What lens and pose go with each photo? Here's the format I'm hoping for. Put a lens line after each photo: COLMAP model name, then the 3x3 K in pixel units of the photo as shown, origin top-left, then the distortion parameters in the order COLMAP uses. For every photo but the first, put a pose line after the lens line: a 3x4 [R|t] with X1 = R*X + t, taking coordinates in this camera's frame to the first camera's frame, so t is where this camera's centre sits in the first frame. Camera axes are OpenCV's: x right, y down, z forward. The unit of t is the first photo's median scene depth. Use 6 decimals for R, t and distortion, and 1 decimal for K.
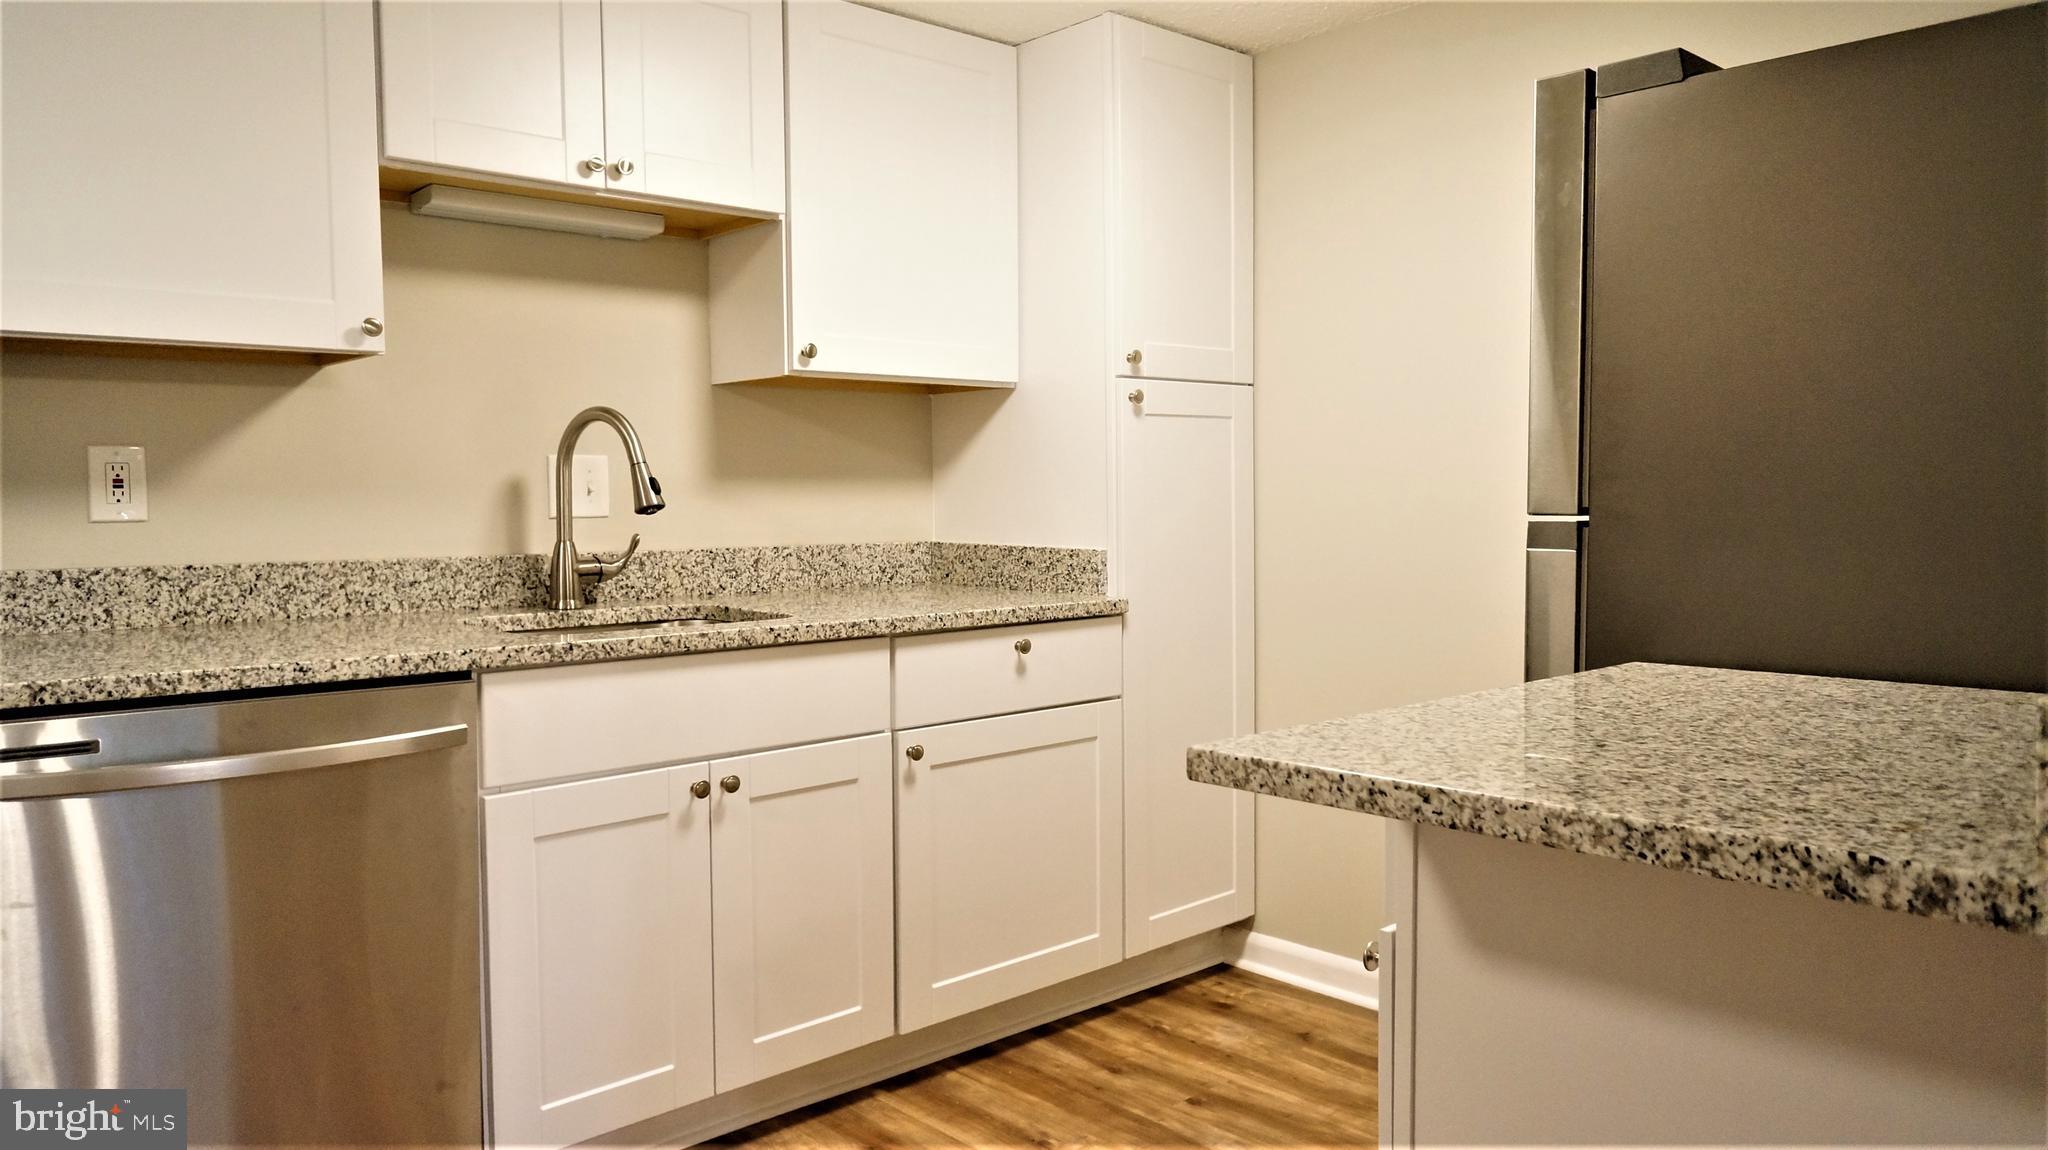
lens RADIAL K [[1411.4, 0, 1033.7], [0, 1411.4, 581.5], [0, 0, 1]] dist [-0.001075, -0.003306]
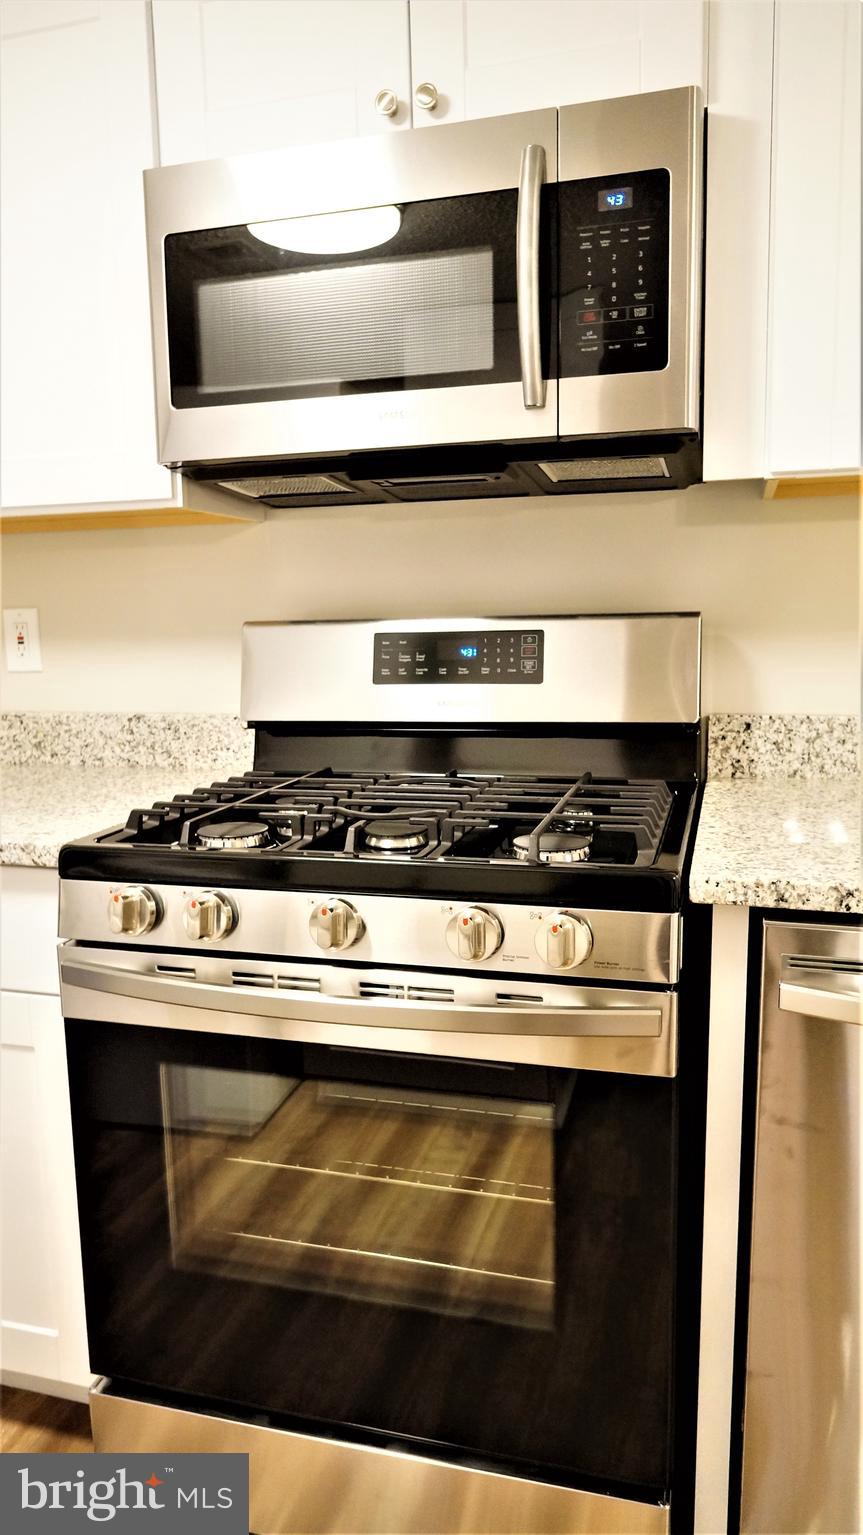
lens RADIAL K [[1057.9, 0, 441.1], [0, 1057.9, 763.0], [0, 0, 1]] dist [-0.001075, -0.003306]
pose [[0.533247, 0.113002, -0.838378, -0.233272], [-0.042744, 0.993371, 0.106706, -0.043734], [0.844879, -0.021065, 0.534542, 0.341430]]
